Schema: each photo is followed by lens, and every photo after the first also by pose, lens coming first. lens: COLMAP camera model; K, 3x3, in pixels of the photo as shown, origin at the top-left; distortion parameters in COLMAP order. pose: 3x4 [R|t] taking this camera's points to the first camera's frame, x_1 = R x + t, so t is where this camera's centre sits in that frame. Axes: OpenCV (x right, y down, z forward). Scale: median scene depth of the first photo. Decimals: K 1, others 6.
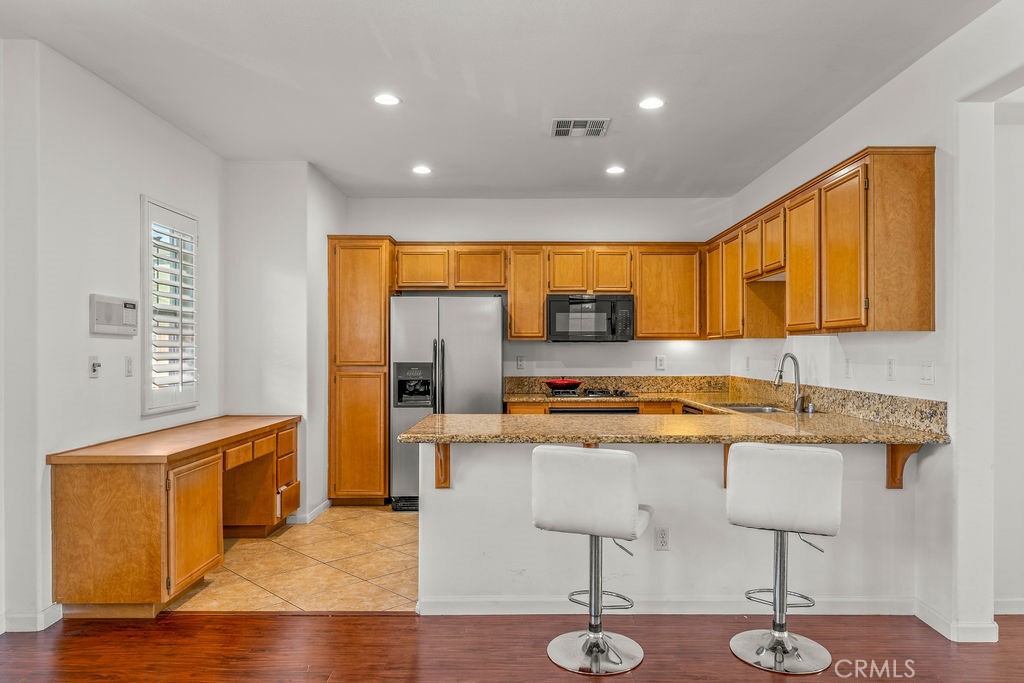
lens RADIAL K [[700.7, 0, 514.4], [0, 700.7, 360.6], [0, 0, 1]] dist [0.001480, 0.002052]
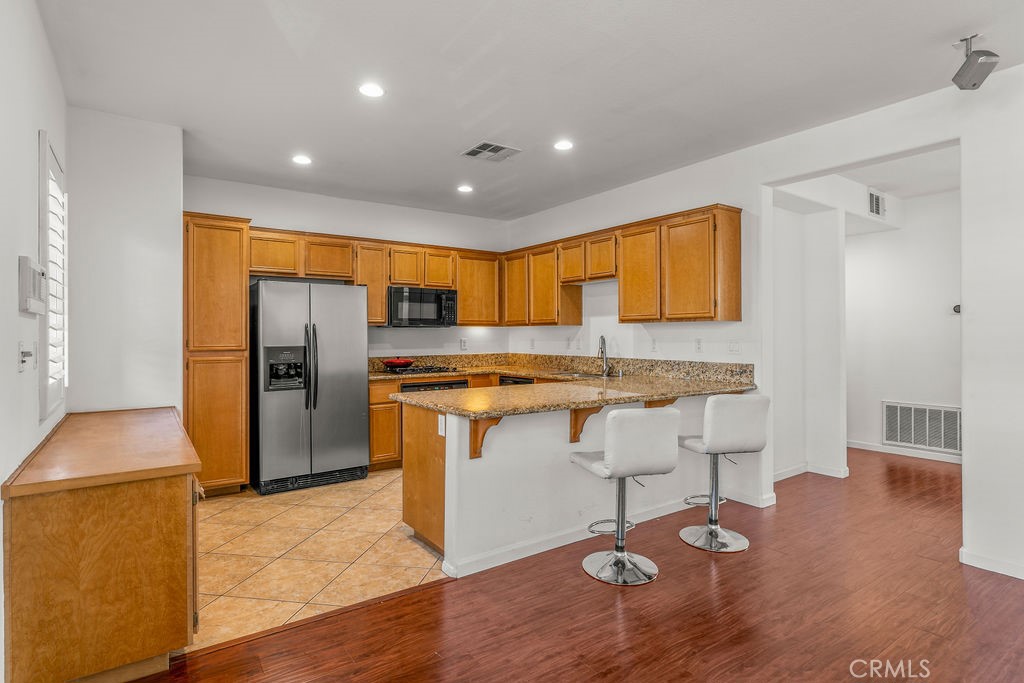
lens RADIAL K [[544.5, 0, 512.0], [0, 544.5, 341.5], [0, 0, 1]] dist [0.000445, -0.001332]
pose [[0.812063, -0.009137, 0.583499, -0.352520], [0.011444, 0.999934, -0.000269, -0.000403], [-0.583458, 0.006896, 0.812114, 0.170127]]
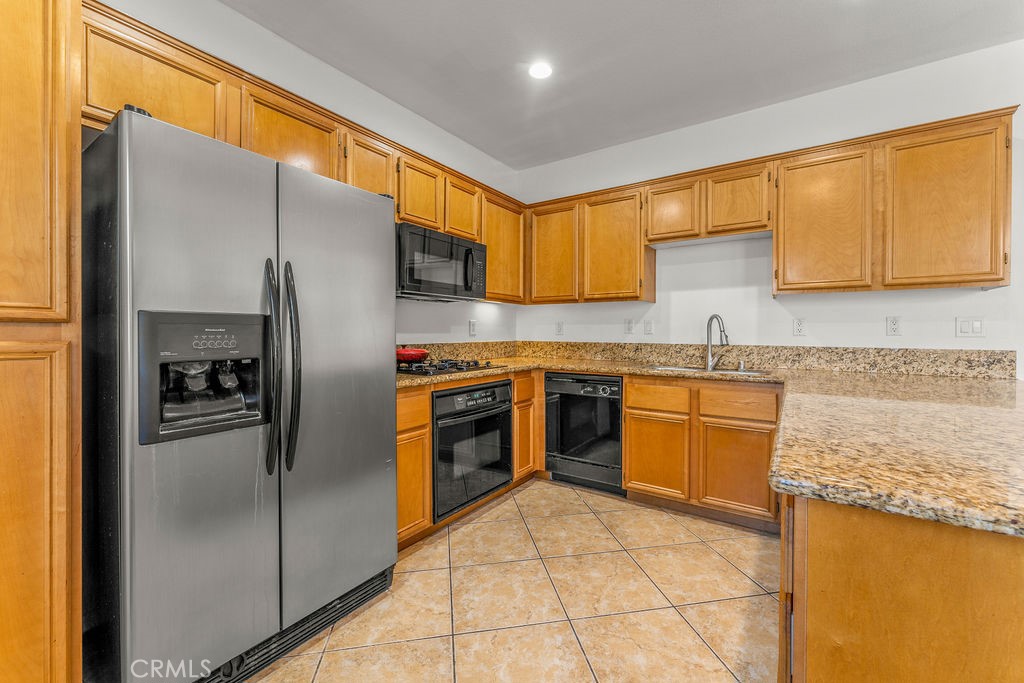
lens RADIAL K [[413.0, 0, 514.6], [0, 413.0, 338.6], [0, 0, 1]] dist [-0.001031, -0.000106]
pose [[0.556620, -0.009123, 0.830717, -0.246102], [0.007530, 0.999954, 0.005937, 0.016875], [-0.830733, 0.002950, 0.556663, 0.773252]]
